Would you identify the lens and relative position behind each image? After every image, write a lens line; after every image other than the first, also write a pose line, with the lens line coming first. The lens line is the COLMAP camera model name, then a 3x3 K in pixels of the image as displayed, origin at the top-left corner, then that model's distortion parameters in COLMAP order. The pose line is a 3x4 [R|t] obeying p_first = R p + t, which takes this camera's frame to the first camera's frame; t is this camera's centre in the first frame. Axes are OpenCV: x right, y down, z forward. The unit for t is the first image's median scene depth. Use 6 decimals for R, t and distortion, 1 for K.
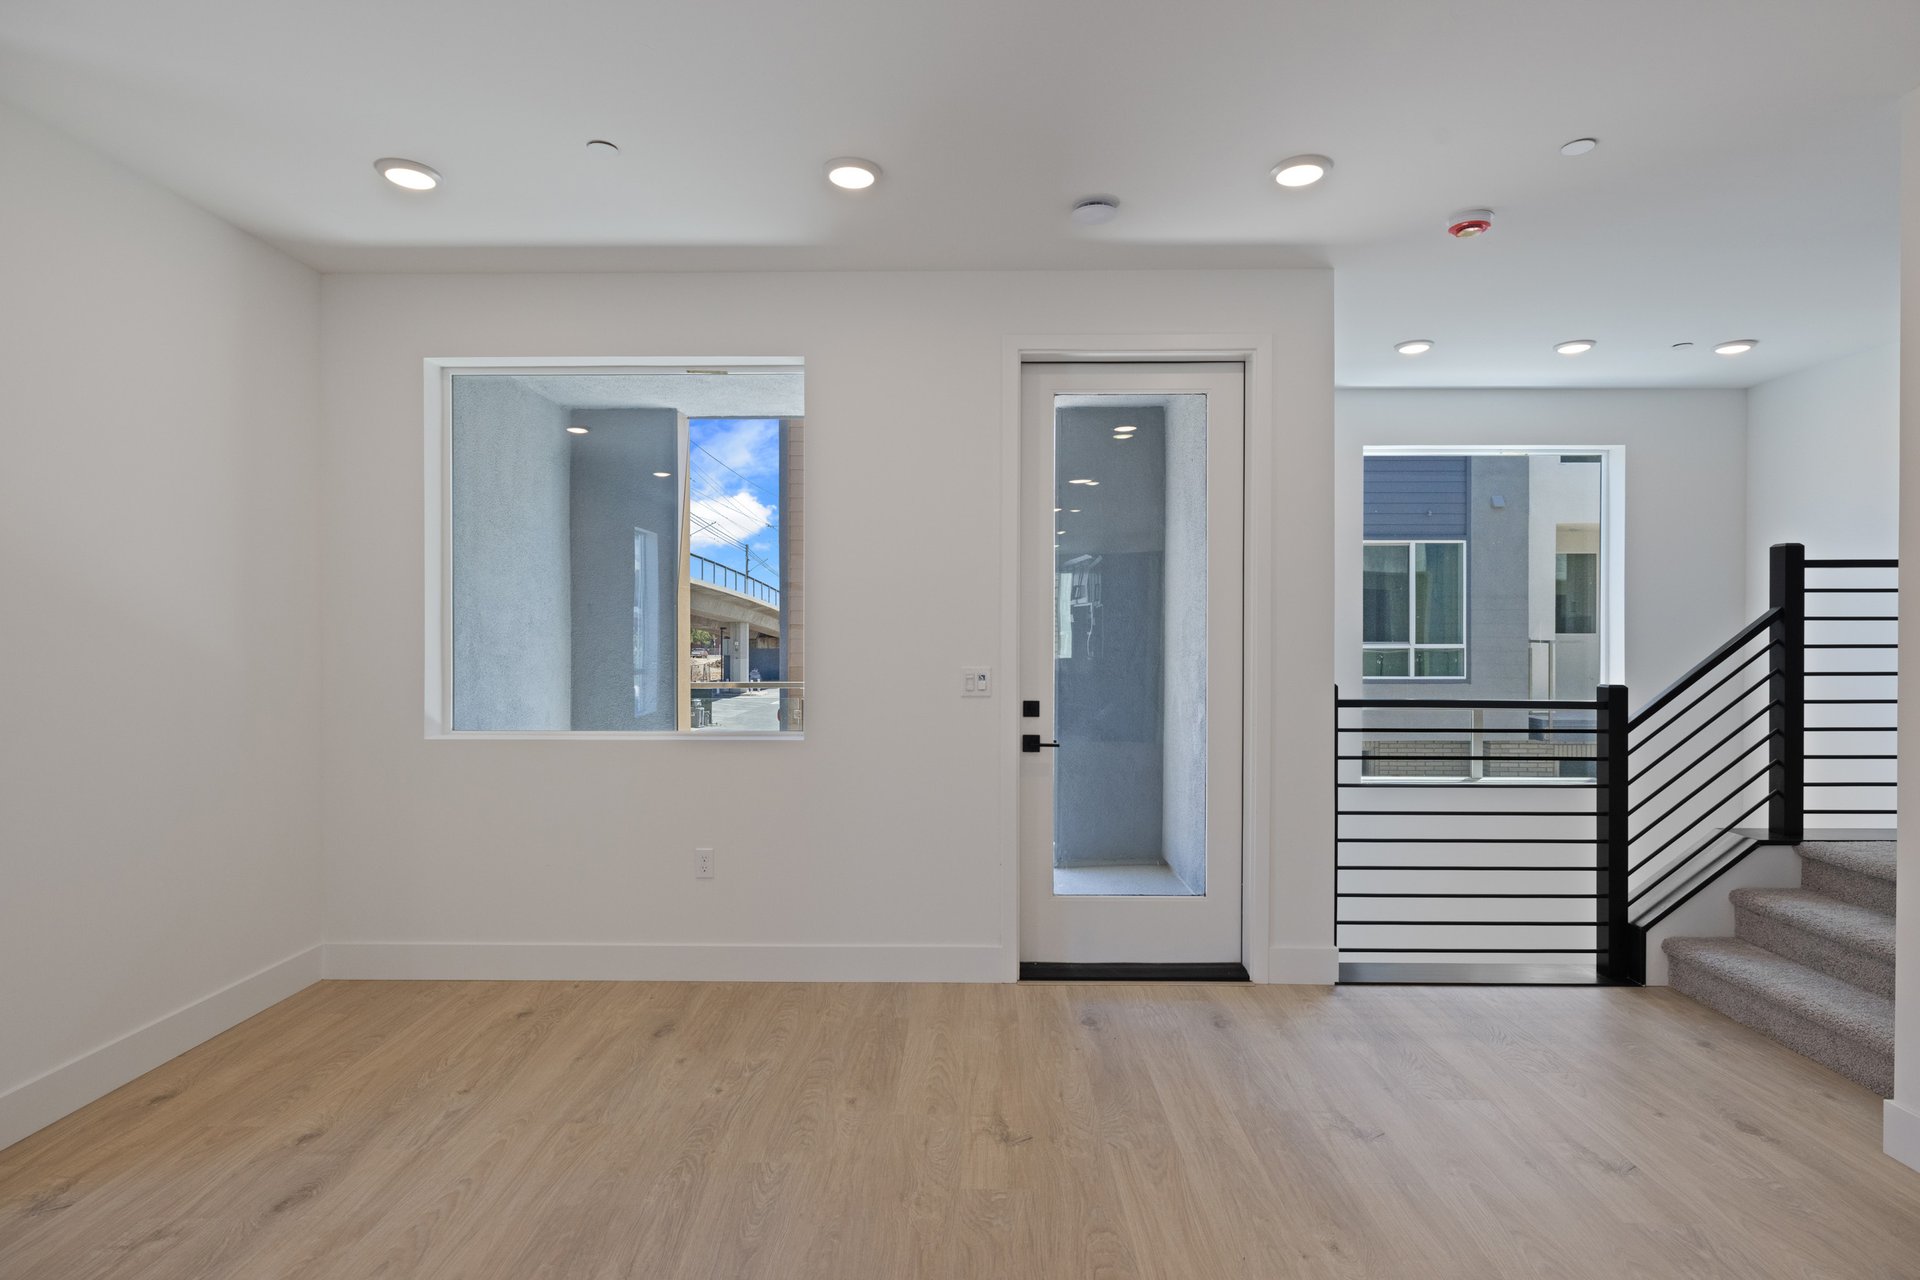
lens RADIAL K [[980.7, 0, 958.0], [0, 980.7, 629.9], [0, 0, 1]] dist [0.028906, -0.029744]
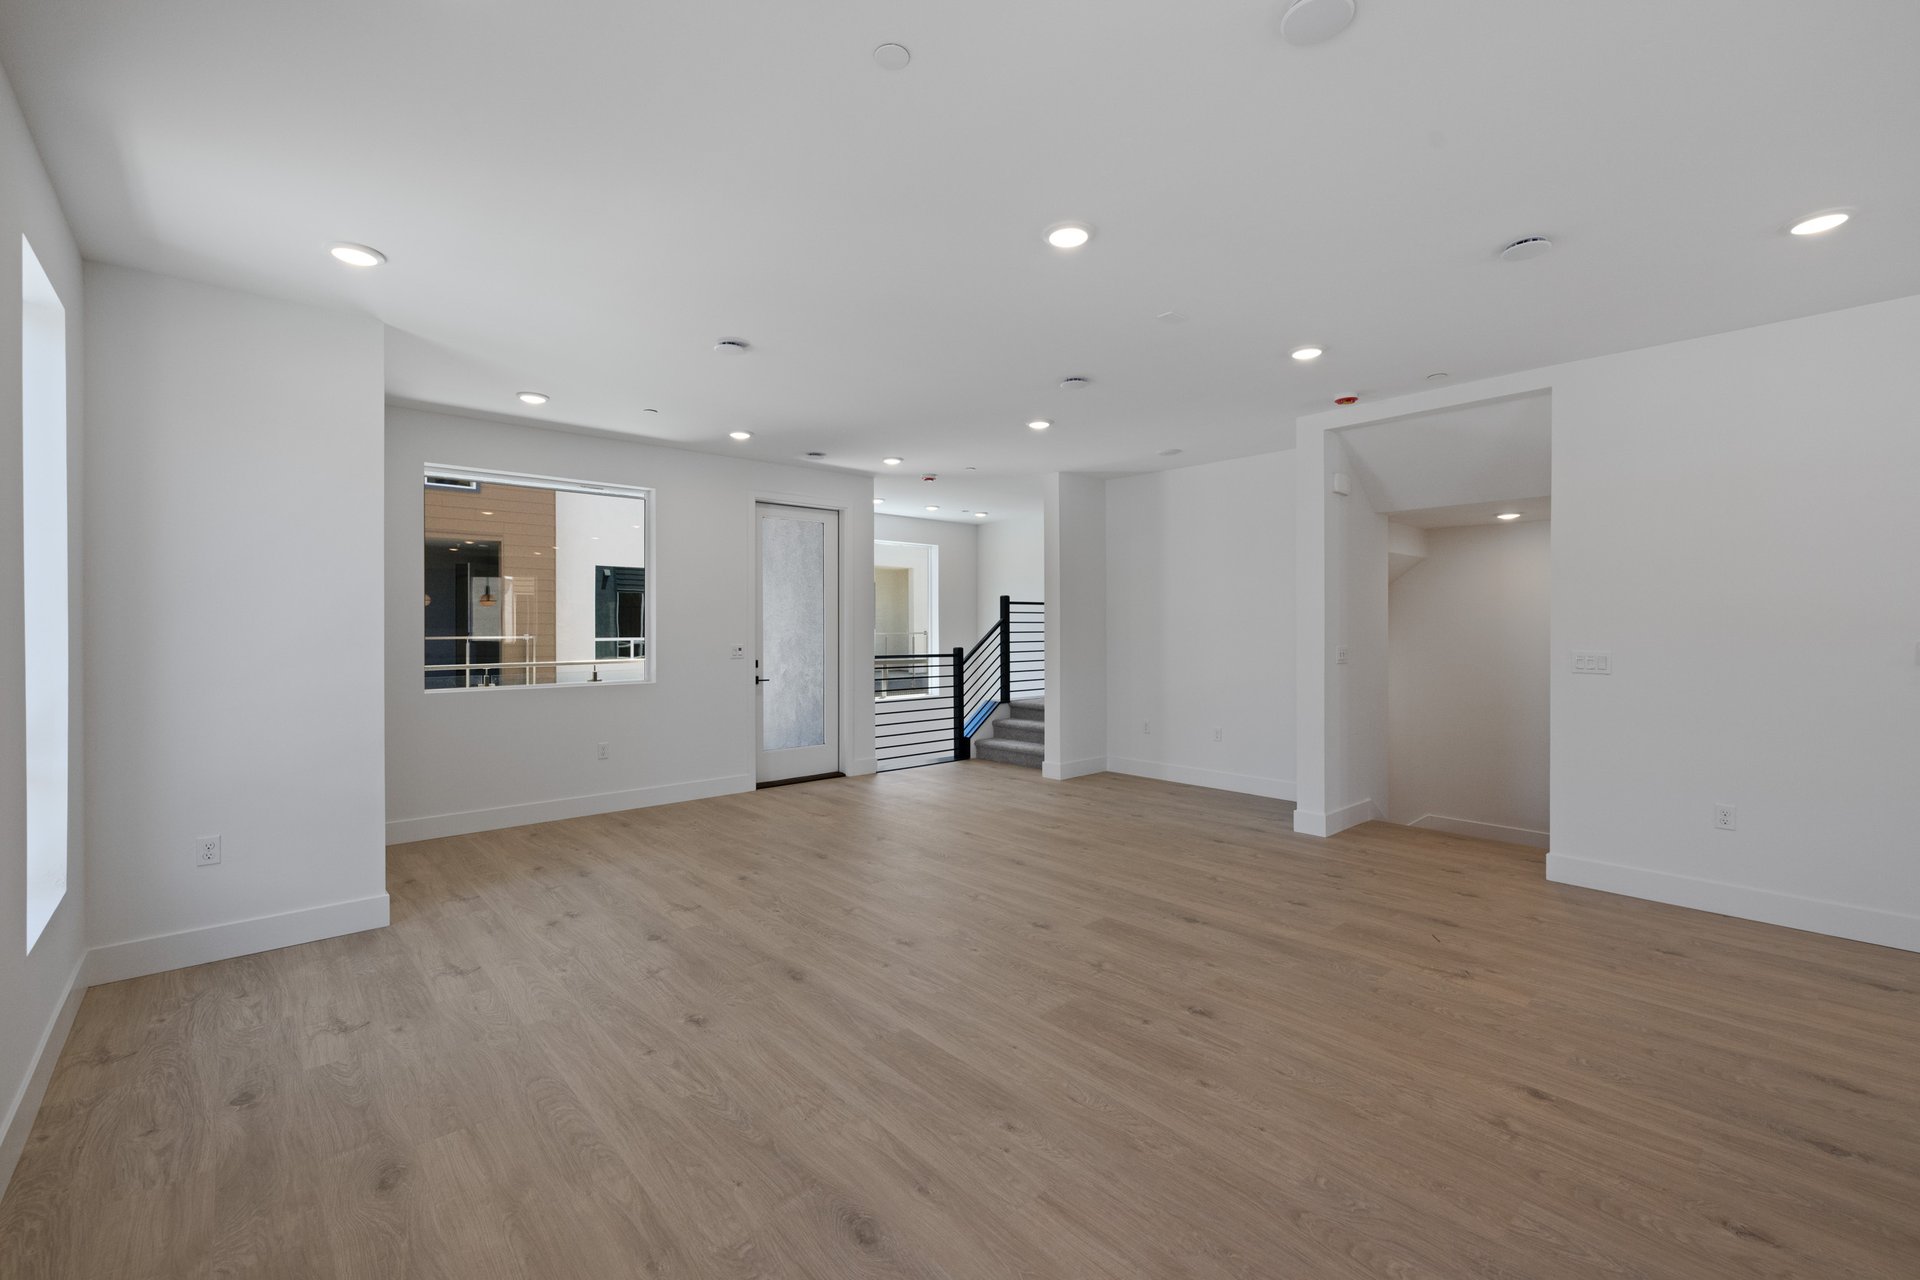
lens RADIAL K [[806.3, 0, 960.5], [0, 806.3, 629.2], [0, 0, 1]] dist [0.001244, 0.000158]
pose [[0.744764, -0.003822, 0.667317, -0.772457], [0.004453, 0.999990, 0.000758, 0.005242], [-0.667313, 0.002407, 0.744774, -0.611409]]
